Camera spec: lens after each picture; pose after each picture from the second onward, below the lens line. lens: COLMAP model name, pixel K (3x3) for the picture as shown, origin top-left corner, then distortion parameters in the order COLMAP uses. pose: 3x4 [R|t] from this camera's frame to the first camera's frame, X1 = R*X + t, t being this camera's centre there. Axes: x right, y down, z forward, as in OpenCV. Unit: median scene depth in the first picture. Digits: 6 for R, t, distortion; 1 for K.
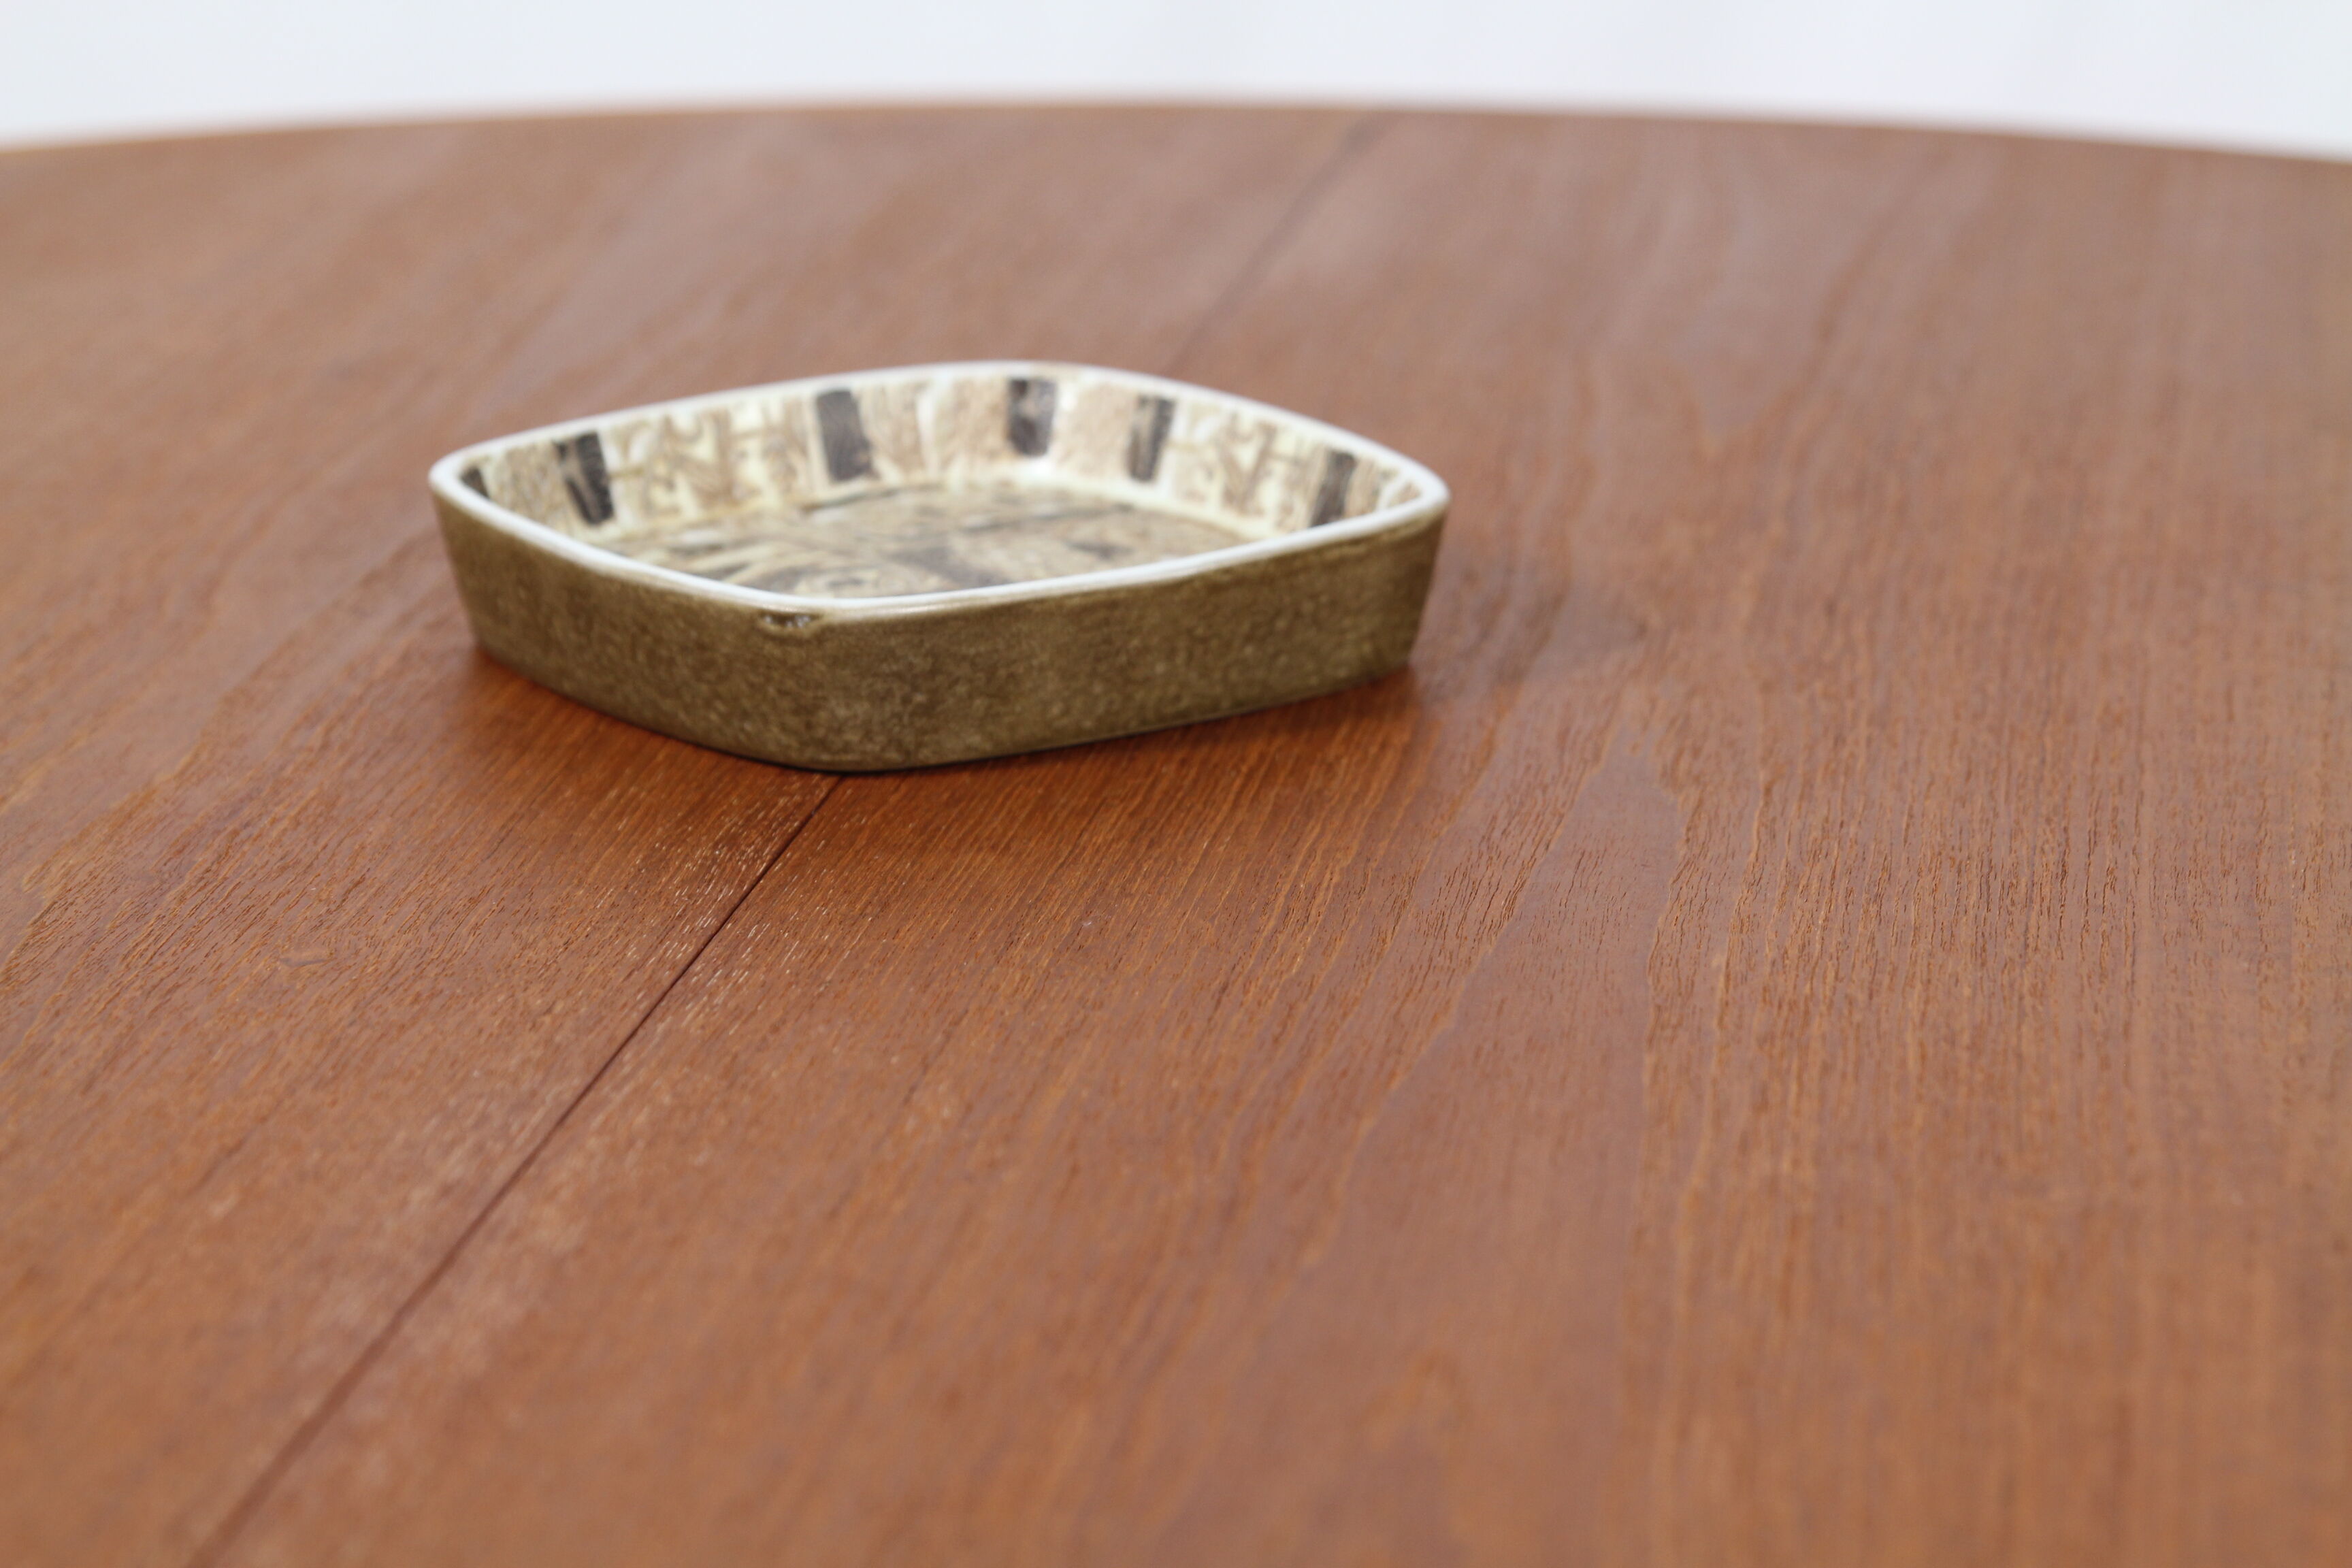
lens RADIAL K [[6292.4, 0, 1176.0], [0, 6292.4, 784.0], [0, 0, 1]] dist [0.191203, -0.877543]
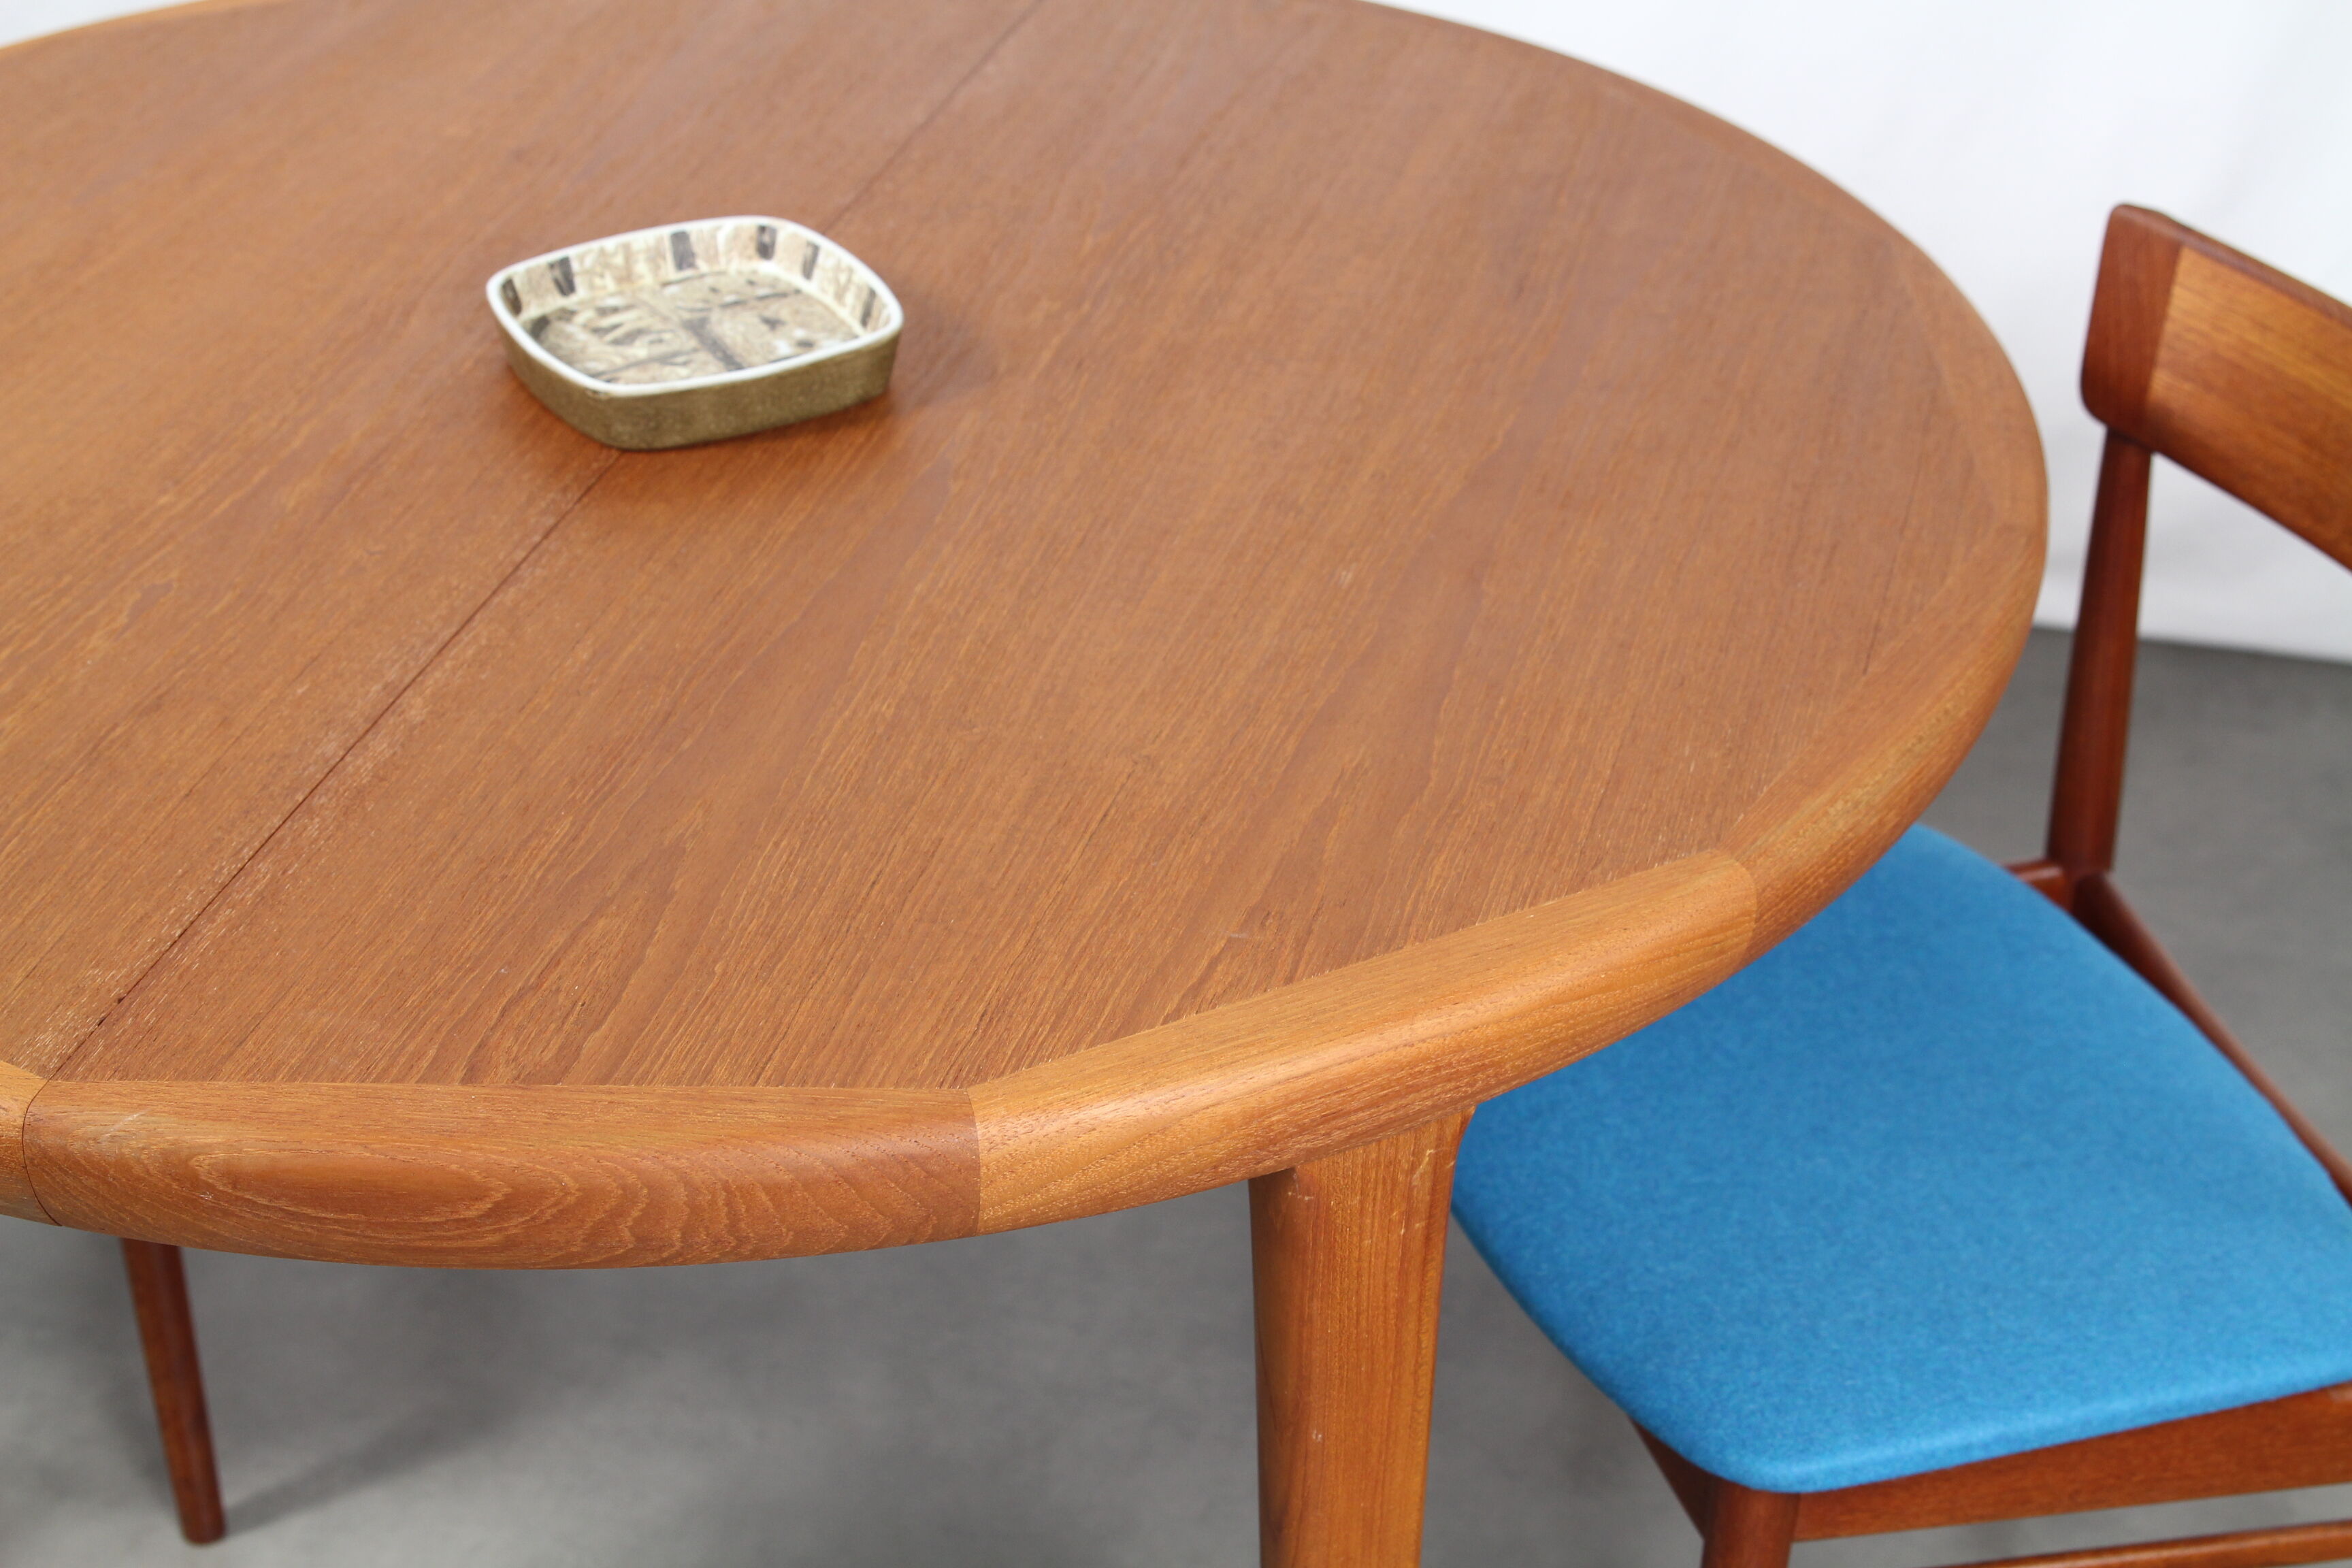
lens RADIAL K [[3729.2, 0, 1176.0], [0, 3729.2, 784.0], [0, 0, 1]] dist [-0.055250, 0.067322]
pose [[0.995382, 0.063874, -0.071658, 0.250520], [-0.043301, 0.964990, 0.258687, -0.239047], [0.085673, -0.254389, 0.963300, -0.374781]]
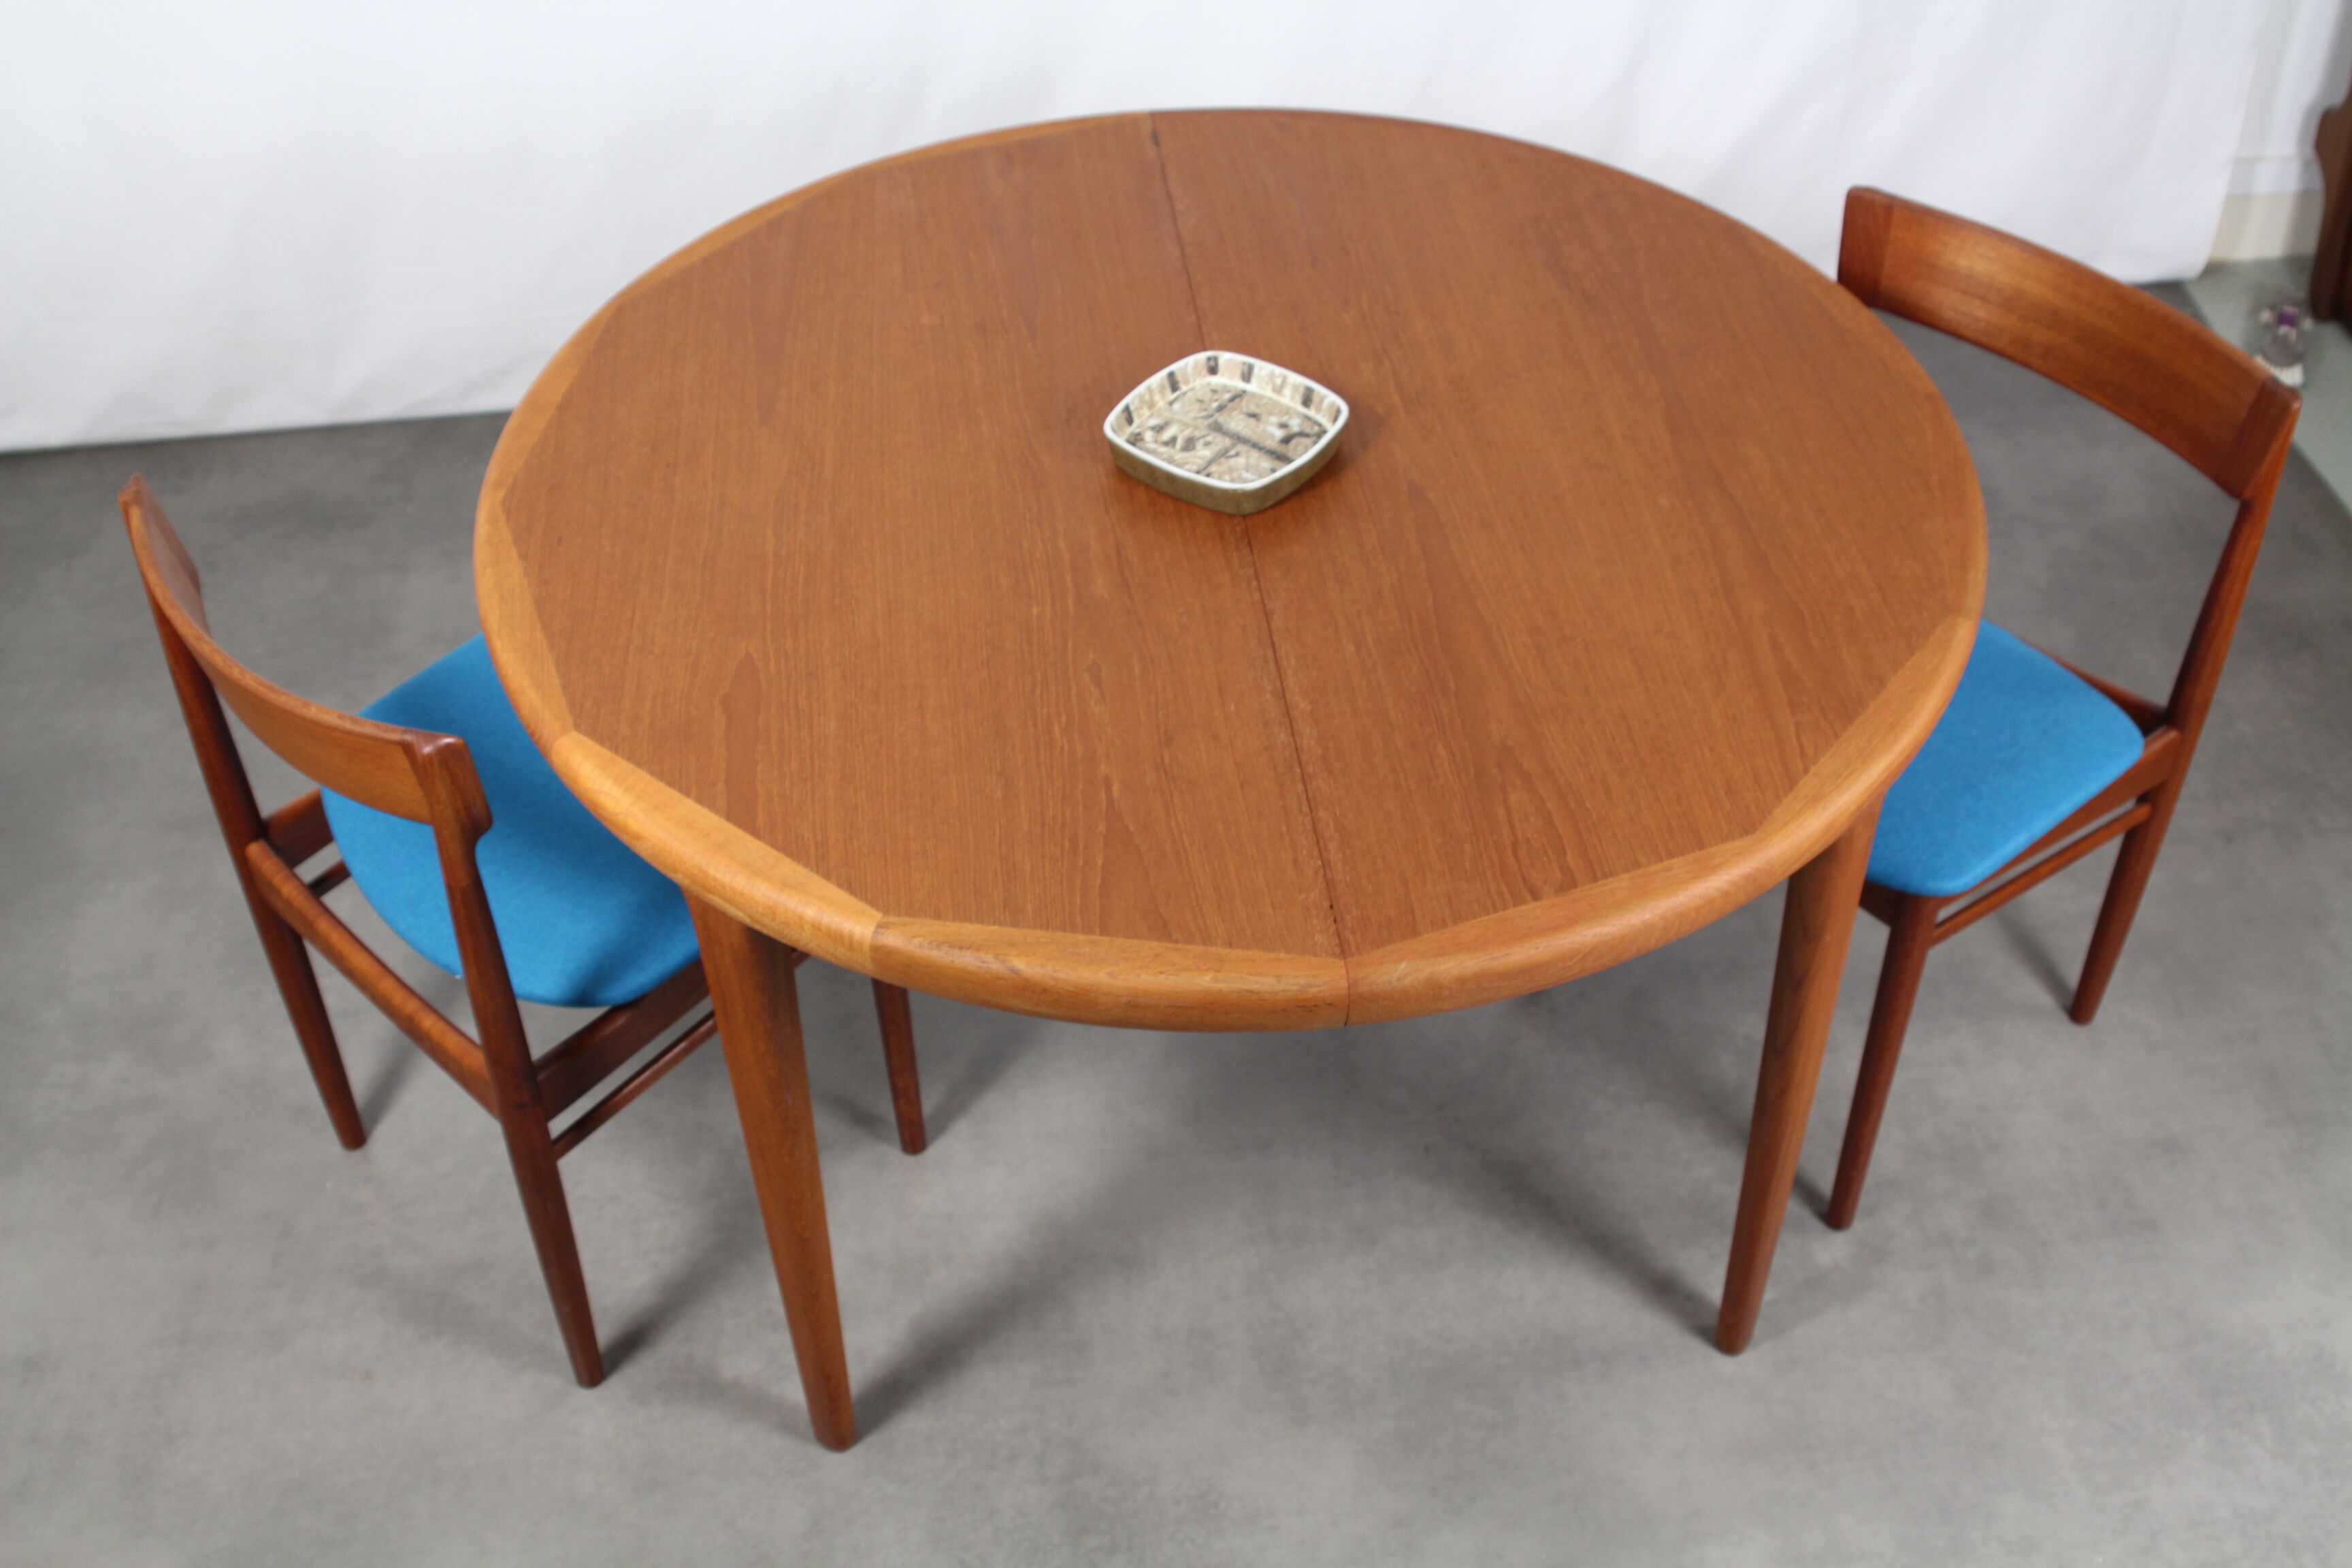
lens RADIAL K [[2583.4, 0, 1176.0], [0, 2583.4, 784.0], [0, 0, 1]] dist [-0.116492, 0.035528]
pose [[0.958262, -0.194361, 0.209662, -0.469078], [0.087212, 0.897136, 0.433061, -0.565160], [-0.272265, -0.396701, 0.876641, -0.580663]]
